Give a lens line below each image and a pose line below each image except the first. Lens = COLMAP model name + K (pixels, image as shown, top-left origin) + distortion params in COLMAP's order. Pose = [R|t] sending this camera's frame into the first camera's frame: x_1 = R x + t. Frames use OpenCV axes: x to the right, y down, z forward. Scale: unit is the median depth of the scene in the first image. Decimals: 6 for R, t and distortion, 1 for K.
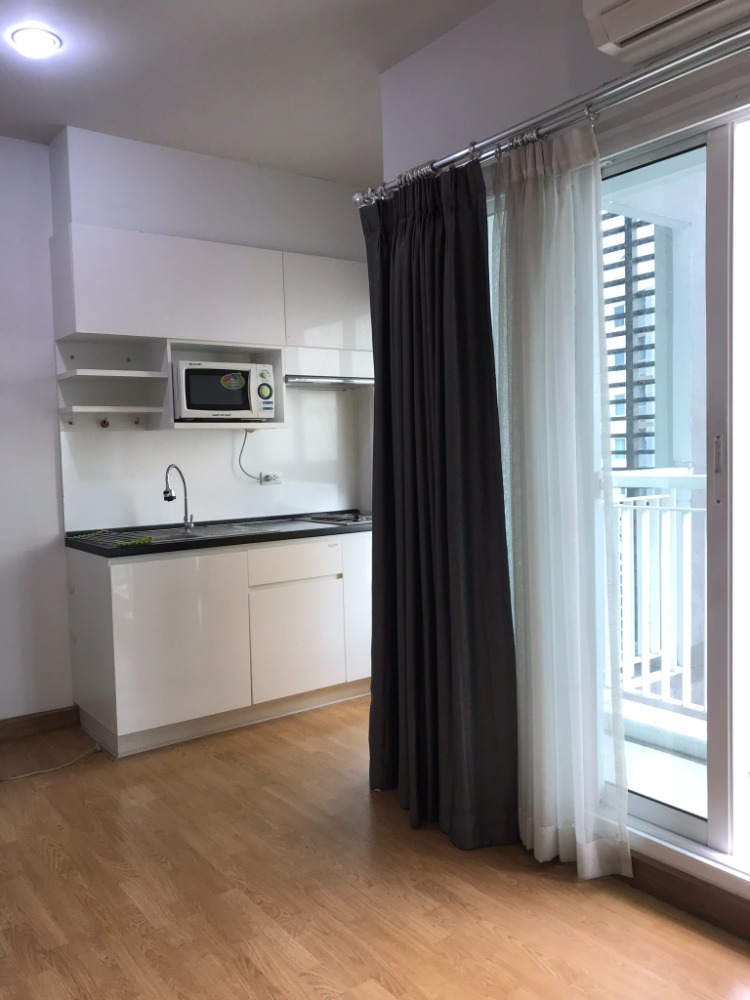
lens RADIAL K [[812.0, 0, 375.0], [0, 812.0, 500.0], [0, 0, 1]] dist [-0.004884, 0.000410]
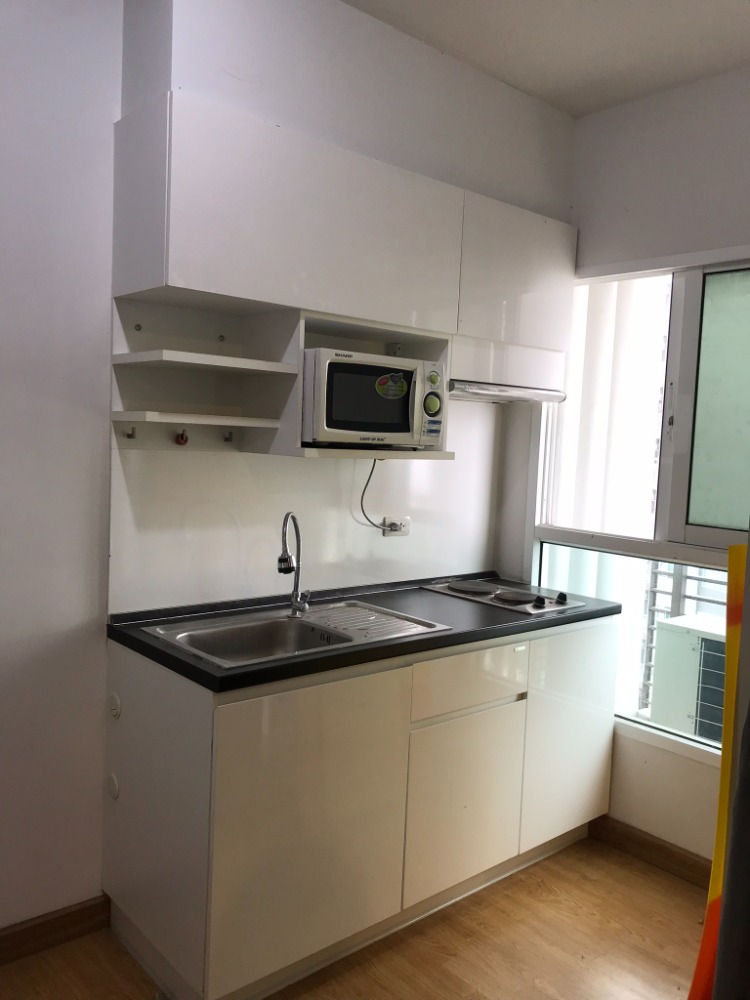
lens RADIAL K [[805.1, 0, 375.0], [0, 805.1, 500.0], [0, 0, 1]] dist [0.026679, 0.000578]
pose [[0.995097, 0.062864, 0.076357, -0.235890], [-0.064109, 0.997845, 0.013966, -0.067521], [-0.075314, -0.018792, 0.996983, 0.384819]]
